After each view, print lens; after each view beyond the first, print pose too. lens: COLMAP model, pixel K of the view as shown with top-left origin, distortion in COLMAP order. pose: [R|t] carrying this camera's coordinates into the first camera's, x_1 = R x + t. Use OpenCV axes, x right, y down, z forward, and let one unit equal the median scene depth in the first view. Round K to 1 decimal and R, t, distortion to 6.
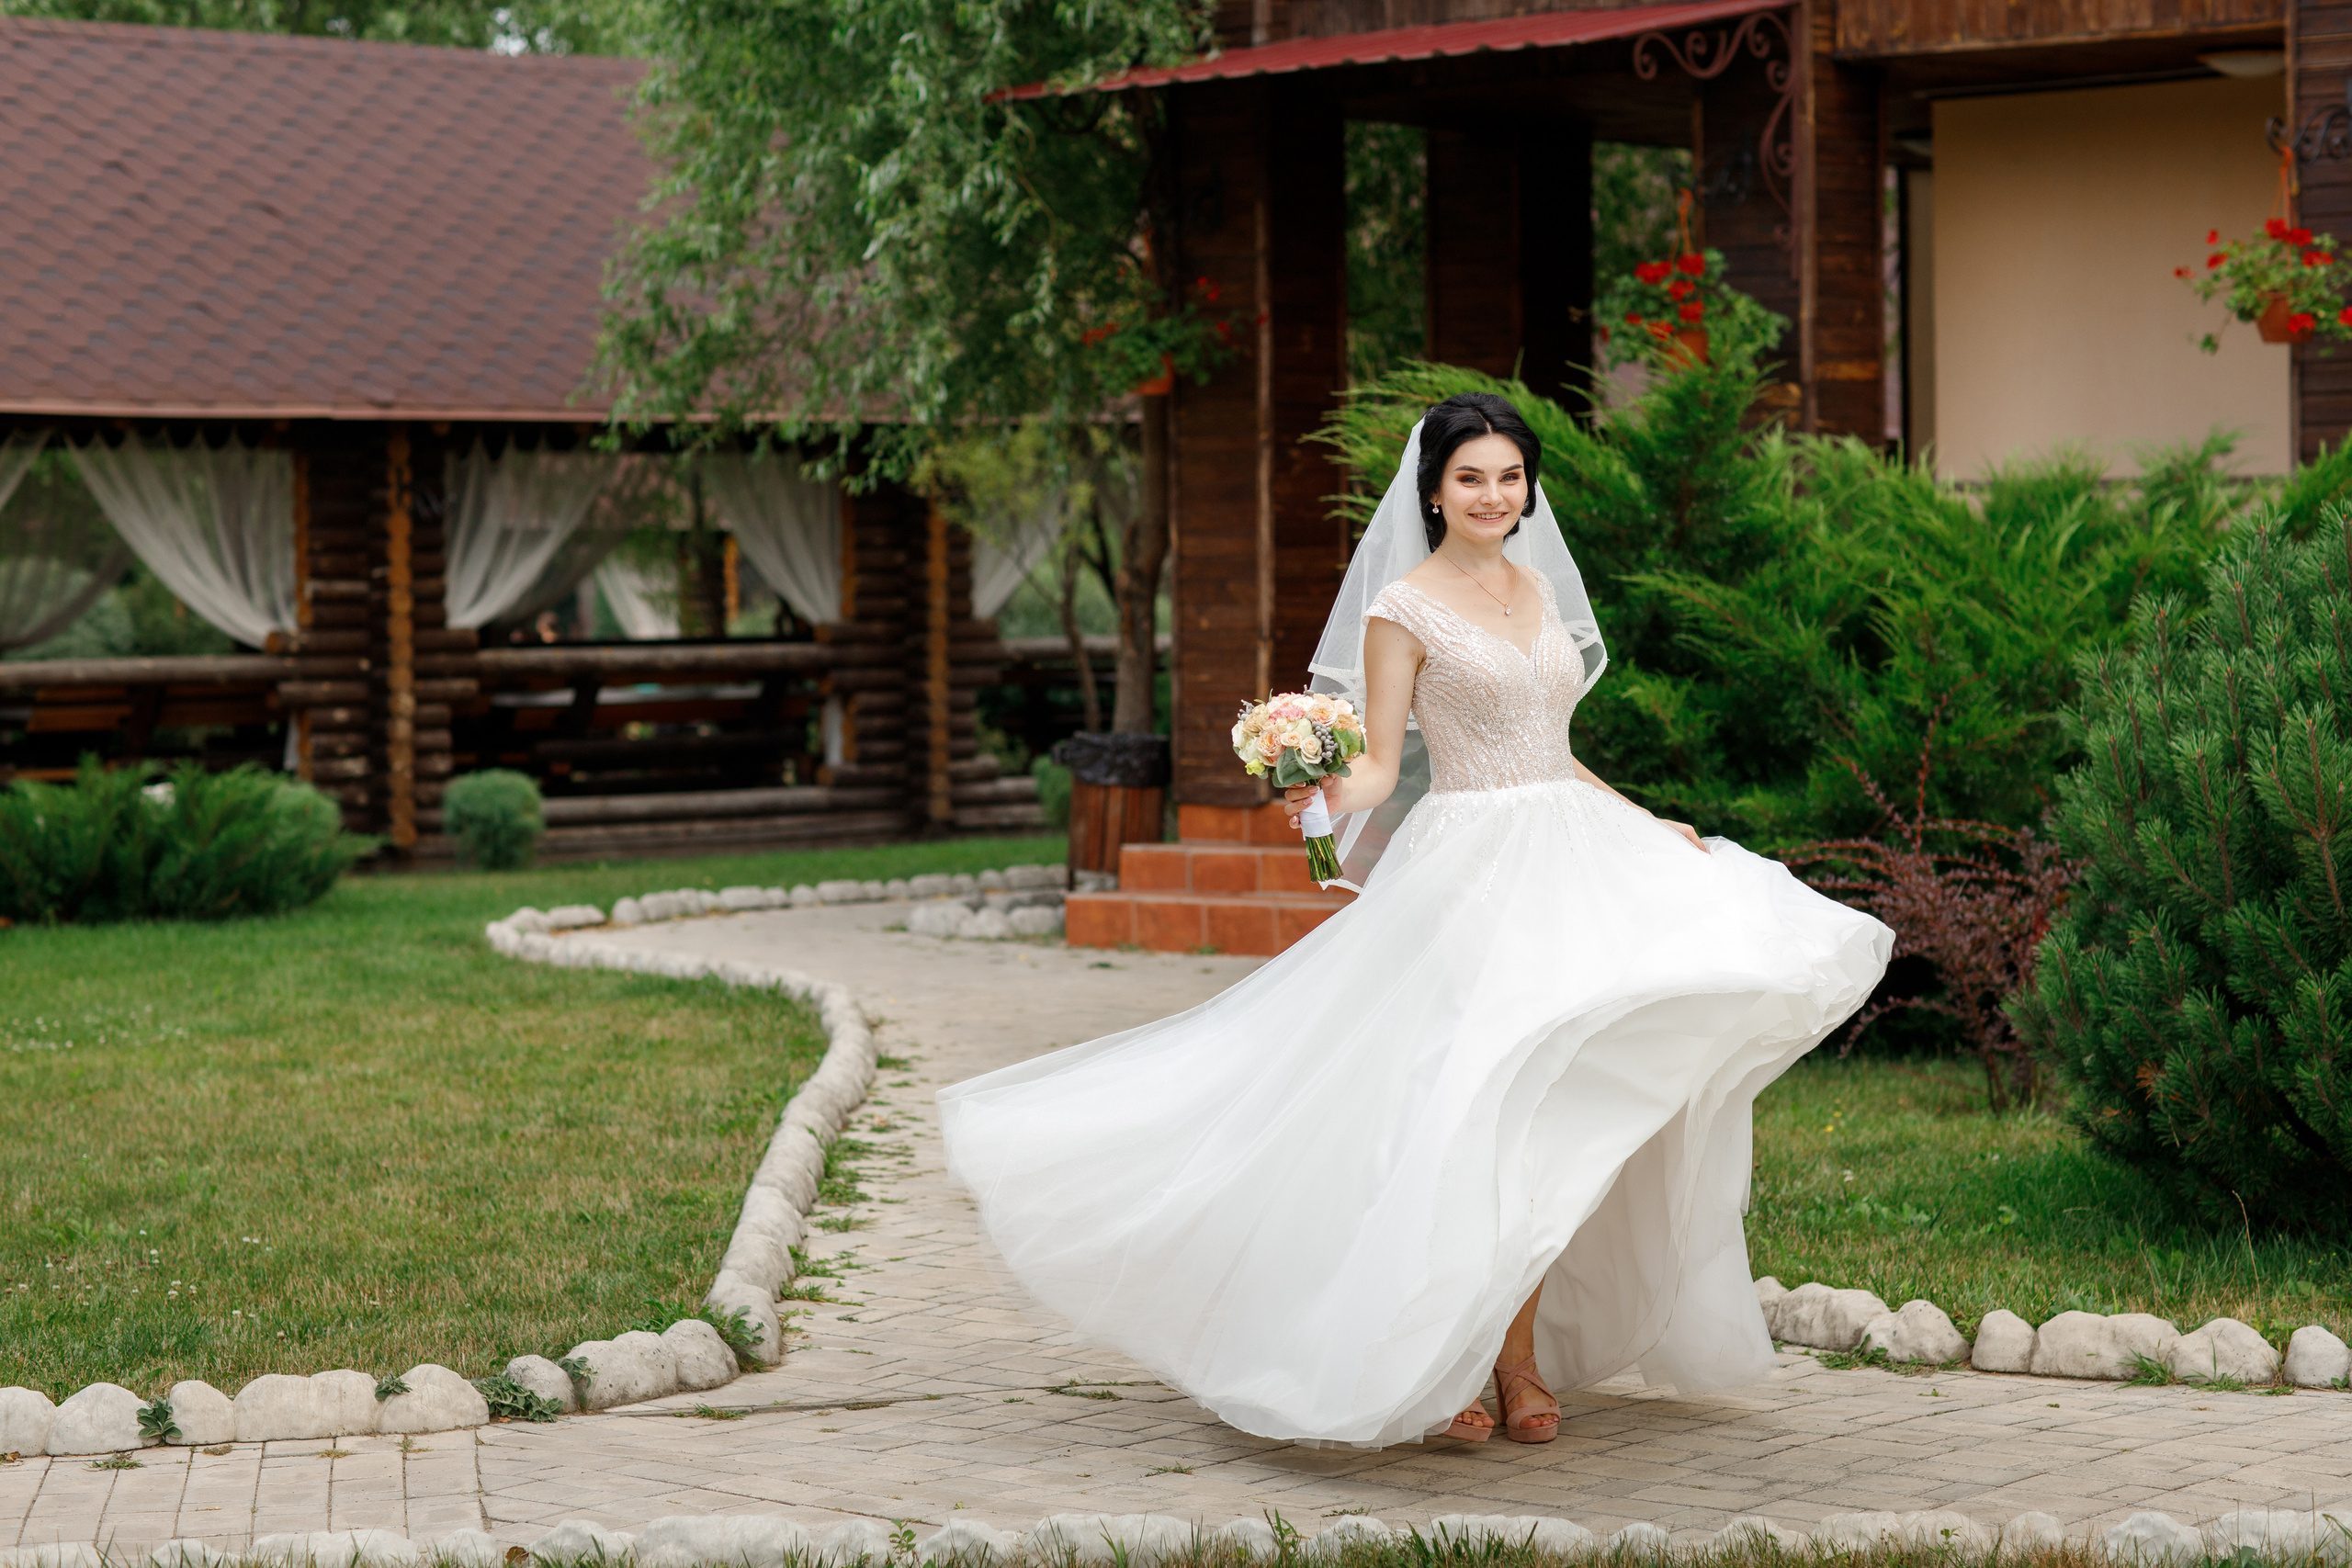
lens RADIAL K [[6659.8, 0, 1176.0], [0, 6659.8, 782.6], [0, 0, 1]] dist [-0.125284, 0.000000]
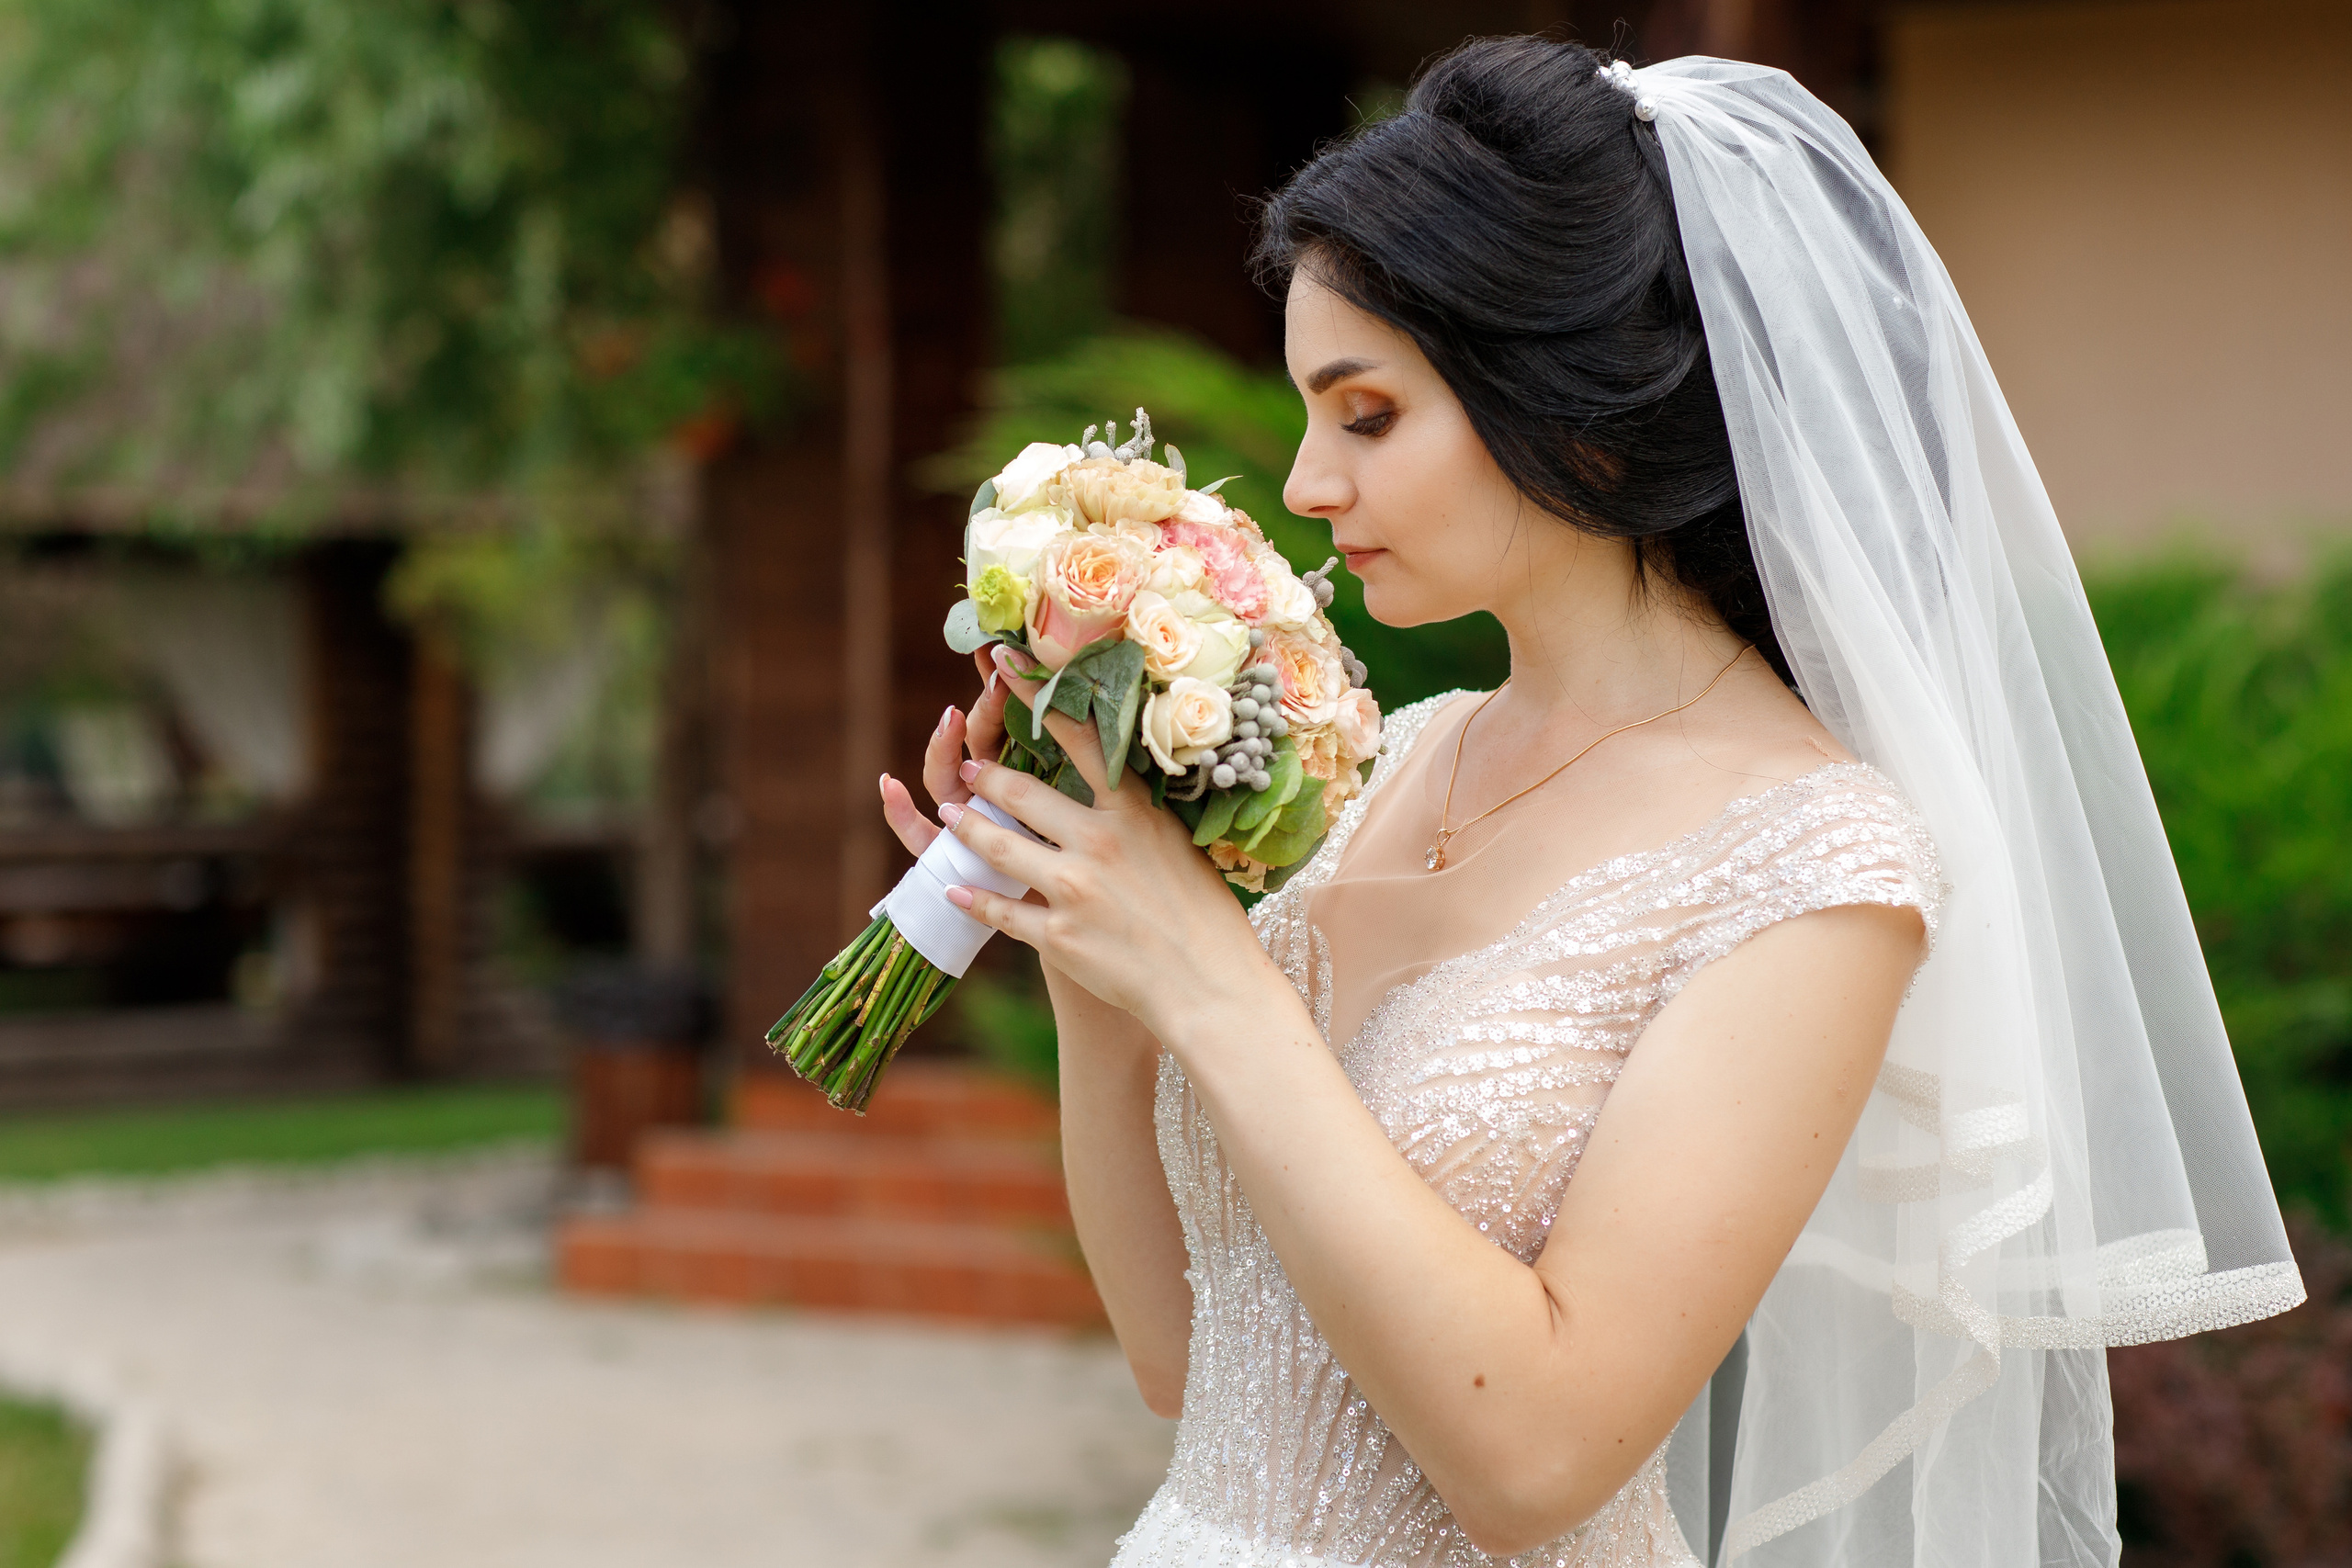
lens RADIAL K [[6659.8, 0, 1176.0], [0, 6659.8, 784.0], [0, 0, 1]] dist [-0.125284, 0.000000]
pose [[0.998263, 0.009811, 0.058089, 0.005281], [-0.008373, 0.999654, -0.024947, -0.009536], [-0.058314, 0.024417, 0.998000, 0.338250]]
